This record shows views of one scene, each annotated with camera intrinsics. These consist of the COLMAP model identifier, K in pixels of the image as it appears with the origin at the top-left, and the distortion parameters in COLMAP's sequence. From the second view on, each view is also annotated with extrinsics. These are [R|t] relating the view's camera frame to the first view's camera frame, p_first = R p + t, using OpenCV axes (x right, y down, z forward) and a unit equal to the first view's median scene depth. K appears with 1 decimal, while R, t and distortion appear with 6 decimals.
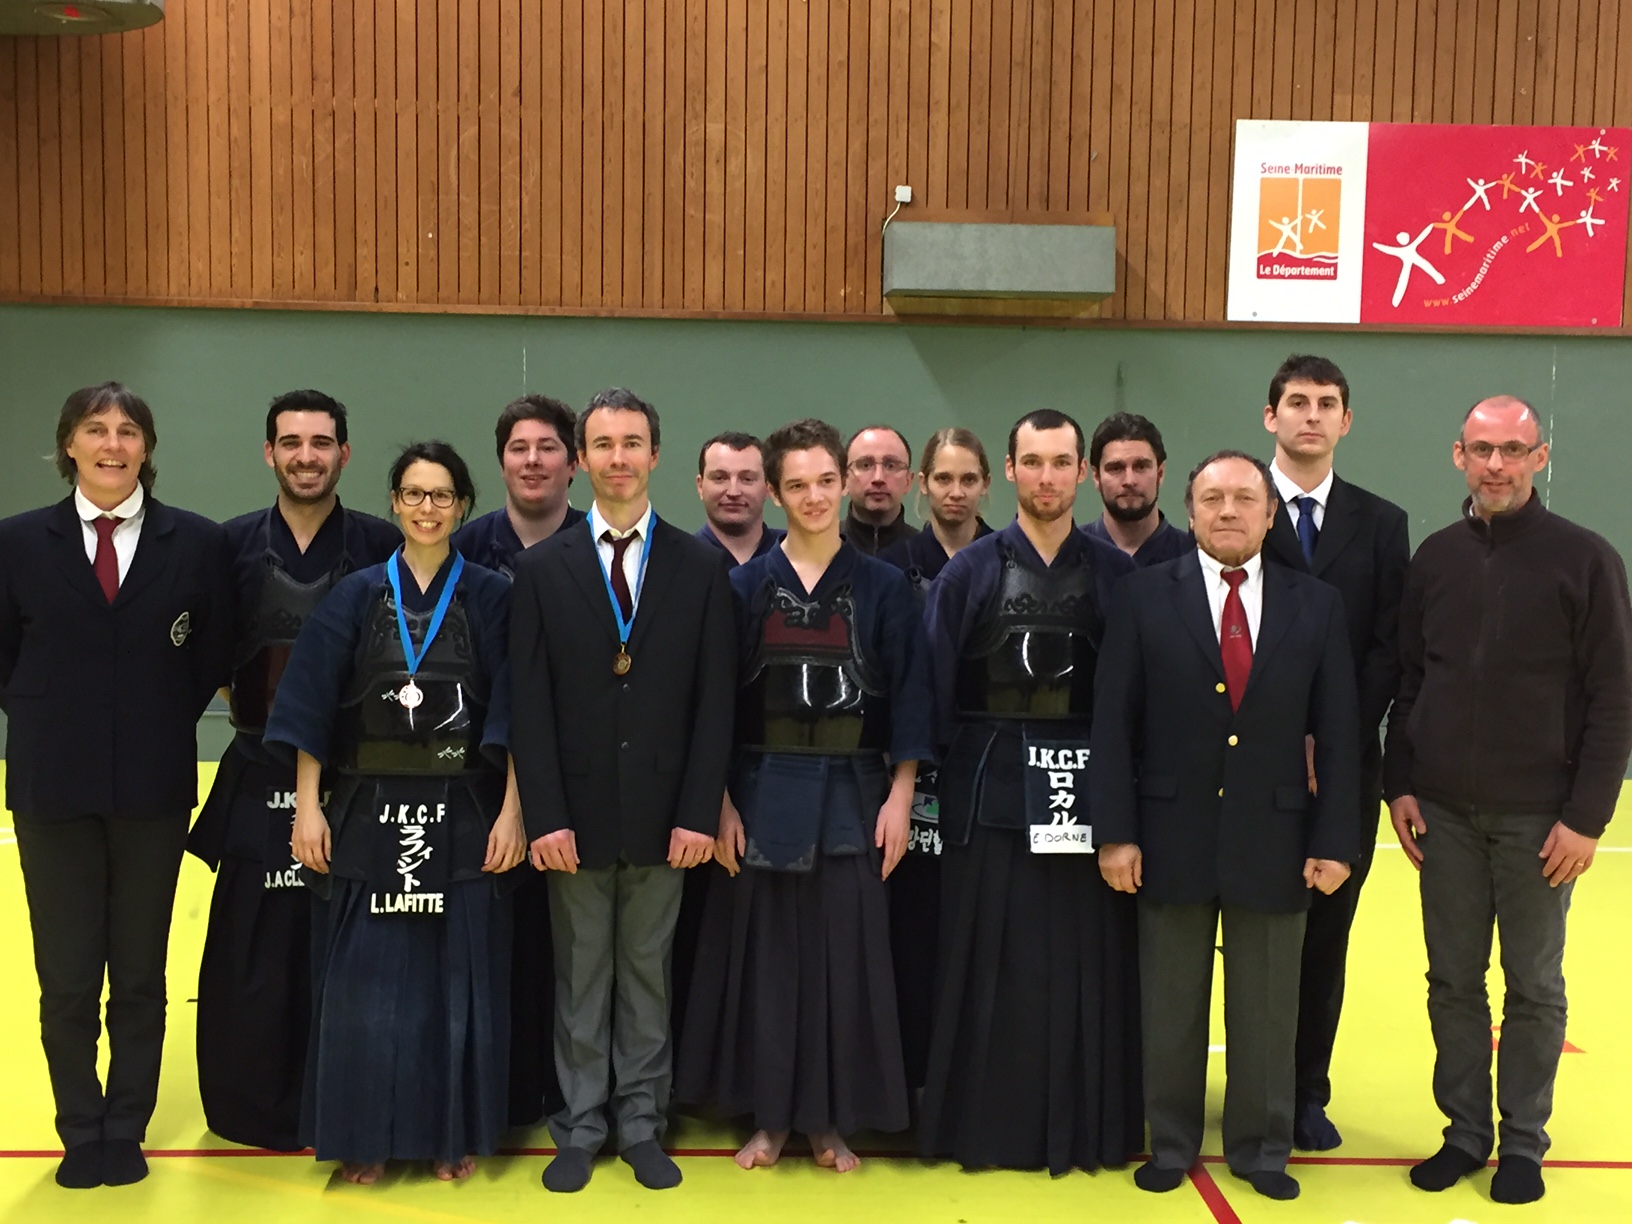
lens RADIAL K [[2097.9, 0, 812.0], [0, 2097.9, 611.5], [0, 0, 1]] dist [0.063986, 0.000000]
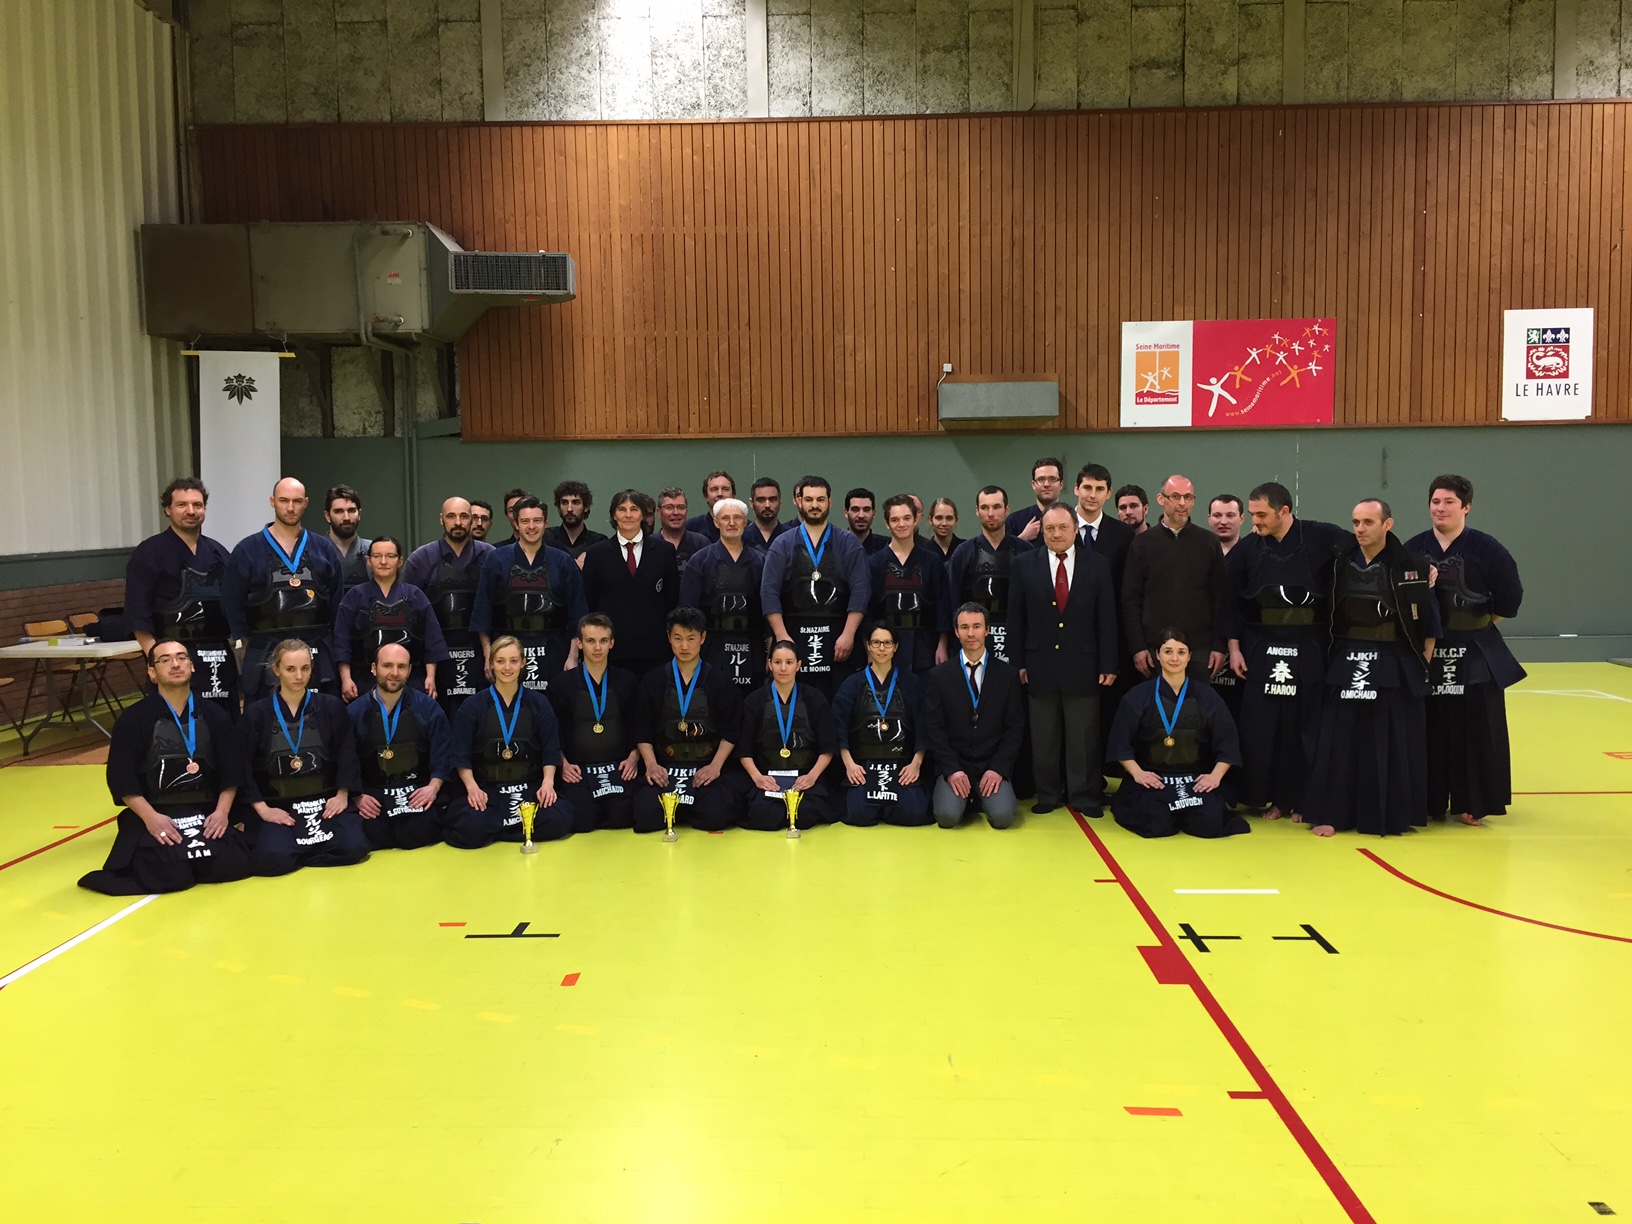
lens RADIAL K [[1379.6, 0, 817.5], [0, 1379.6, 609.3], [0, 0, 1]] dist [0.016175, 0.001740]
pose [[0.995979, -0.025215, -0.085961, 0.027707], [0.025711, 0.999659, 0.004671, 0.013621], [0.085814, -0.006862, 0.996288, -0.269368]]
